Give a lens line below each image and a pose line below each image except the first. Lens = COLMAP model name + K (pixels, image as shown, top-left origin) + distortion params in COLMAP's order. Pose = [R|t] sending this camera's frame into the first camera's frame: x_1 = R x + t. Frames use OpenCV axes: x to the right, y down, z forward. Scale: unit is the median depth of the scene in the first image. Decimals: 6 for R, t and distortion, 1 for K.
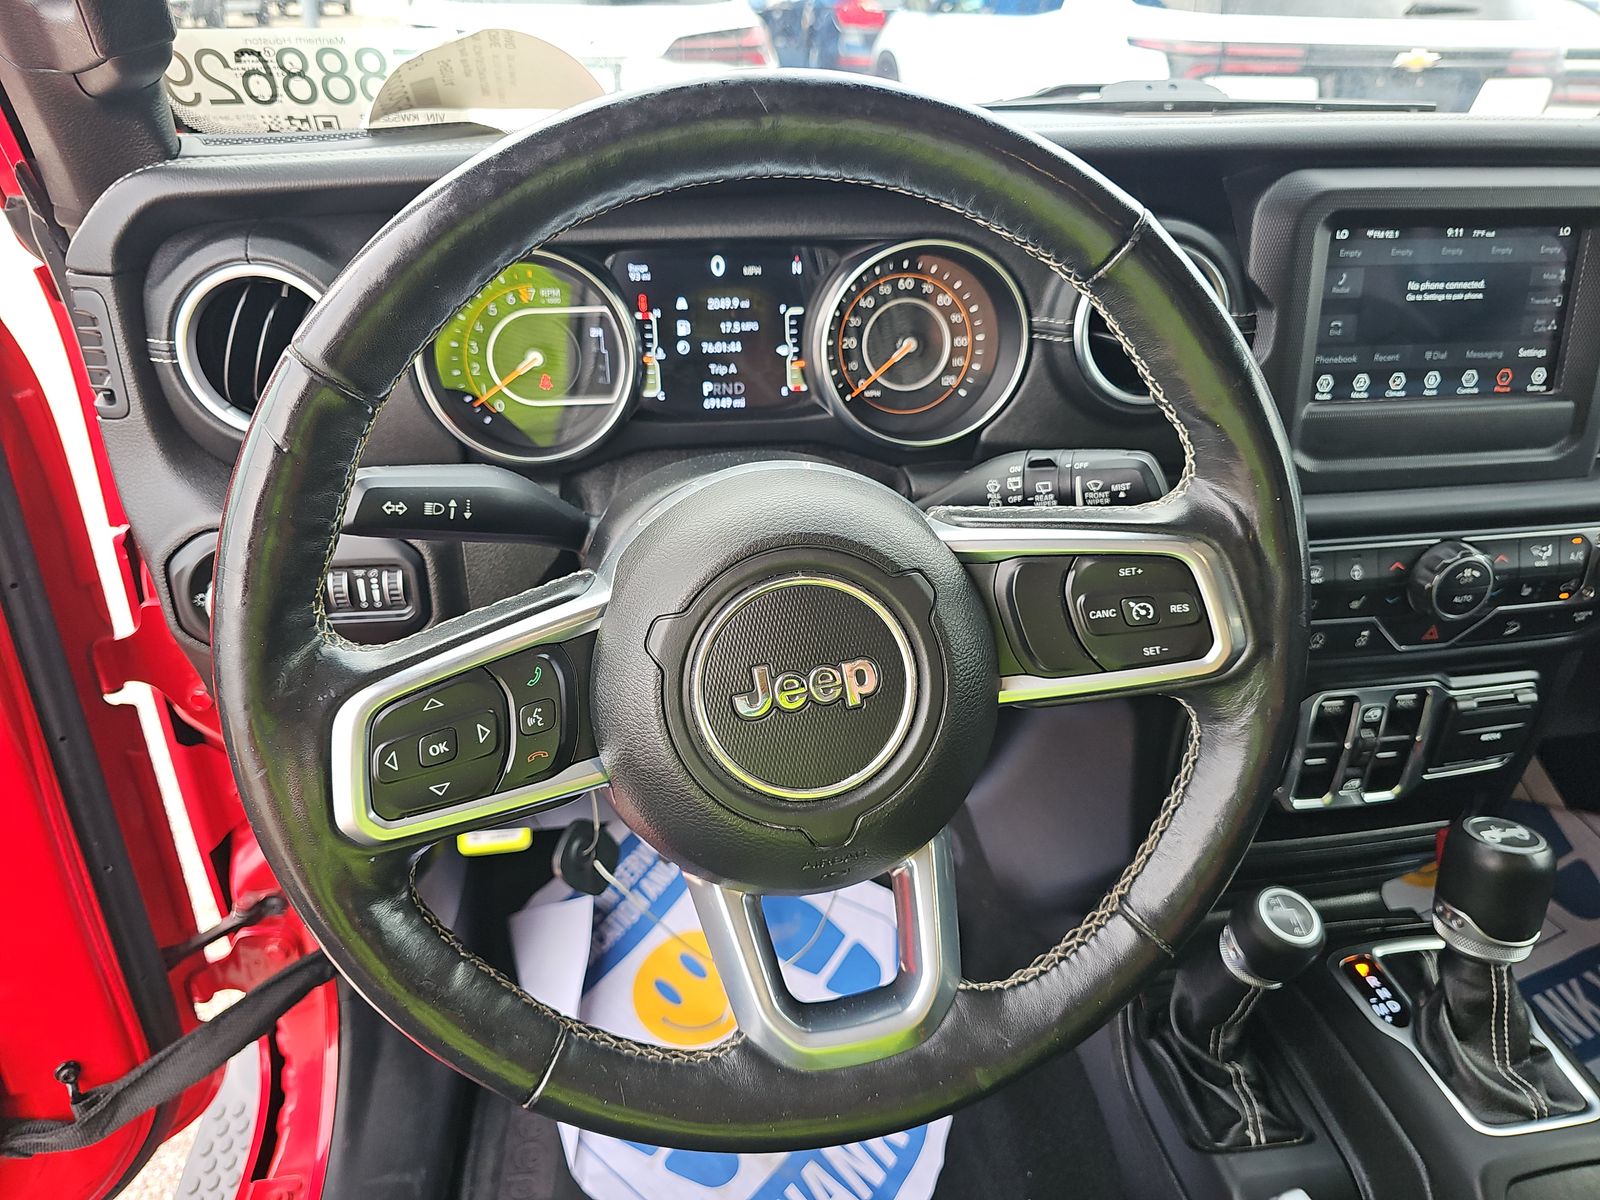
lens RADIAL K [[1115.8, 0, 800.0], [0, 1115.8, 600.0], [0, 0, 1]] dist [0.041583, -0.047861]
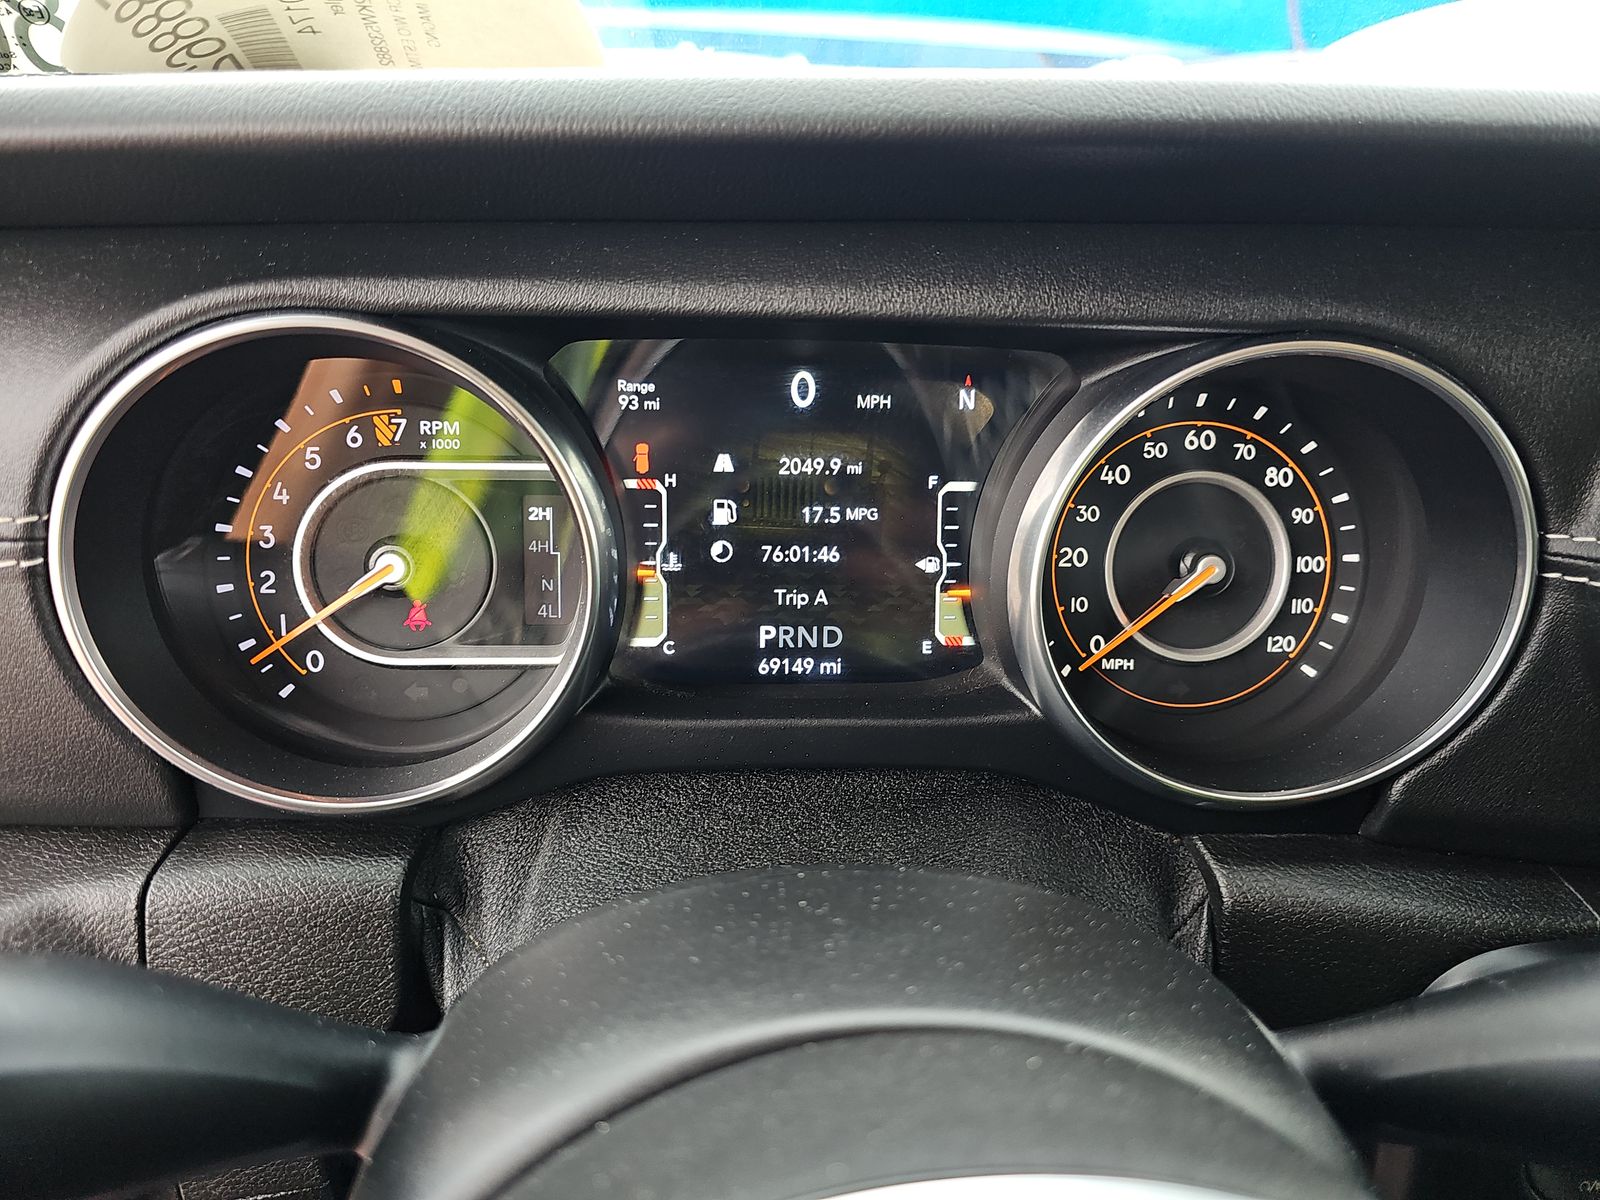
lens RADIAL K [[1115.8, 0, 800.0], [0, 1115.8, 600.0], [0, 0, 1]] dist [0.041583, -0.047861]
pose [[0.996237, 0.050794, -0.070223, -0.036265], [-0.059563, 0.989852, -0.129018, -0.145692], [0.062957, 0.132715, 0.989153, 0.533768]]
